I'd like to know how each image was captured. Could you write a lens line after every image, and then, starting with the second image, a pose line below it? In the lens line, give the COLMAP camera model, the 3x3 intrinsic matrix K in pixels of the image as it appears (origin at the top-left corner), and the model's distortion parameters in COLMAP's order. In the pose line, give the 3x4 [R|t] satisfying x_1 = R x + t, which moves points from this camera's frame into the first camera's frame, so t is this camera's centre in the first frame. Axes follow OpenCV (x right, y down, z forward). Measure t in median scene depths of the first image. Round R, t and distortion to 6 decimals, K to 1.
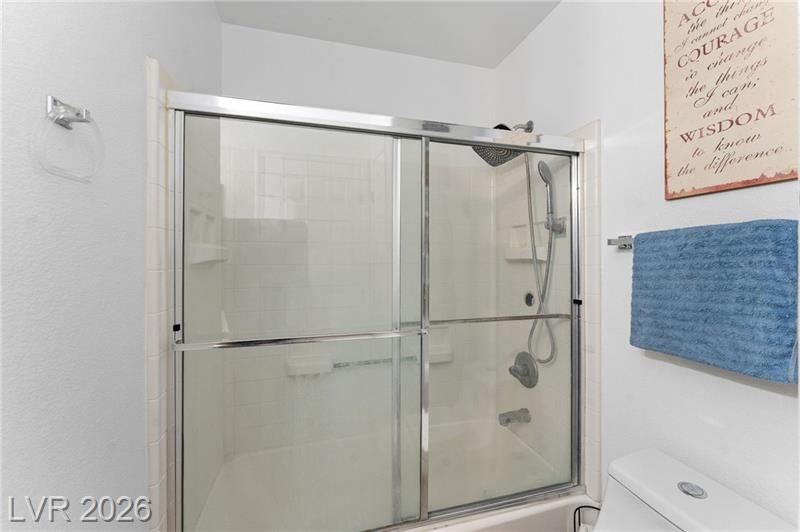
lens RADIAL K [[322.2, 0, 406.2], [0, 322.2, 259.5], [0, 0, 1]] dist [-0.002089, -0.000533]
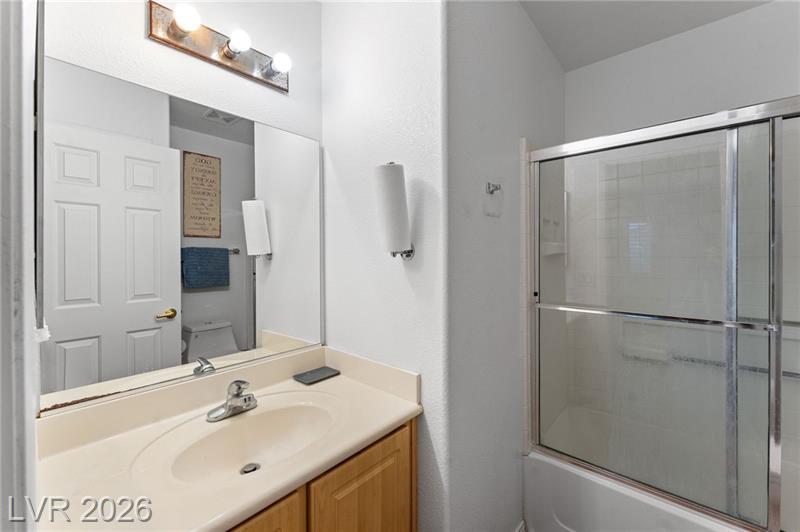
lens RADIAL K [[322.2, 0, 402.3], [0, 322.2, 261.7], [0, 0, 1]] dist [-0.002089, -0.000533]
pose [[0.533118, 0.008685, -0.845996, 0.322831], [0.007999, 0.999851, 0.015305, 0.015278], [0.846003, -0.014927, 0.532969, -0.464586]]
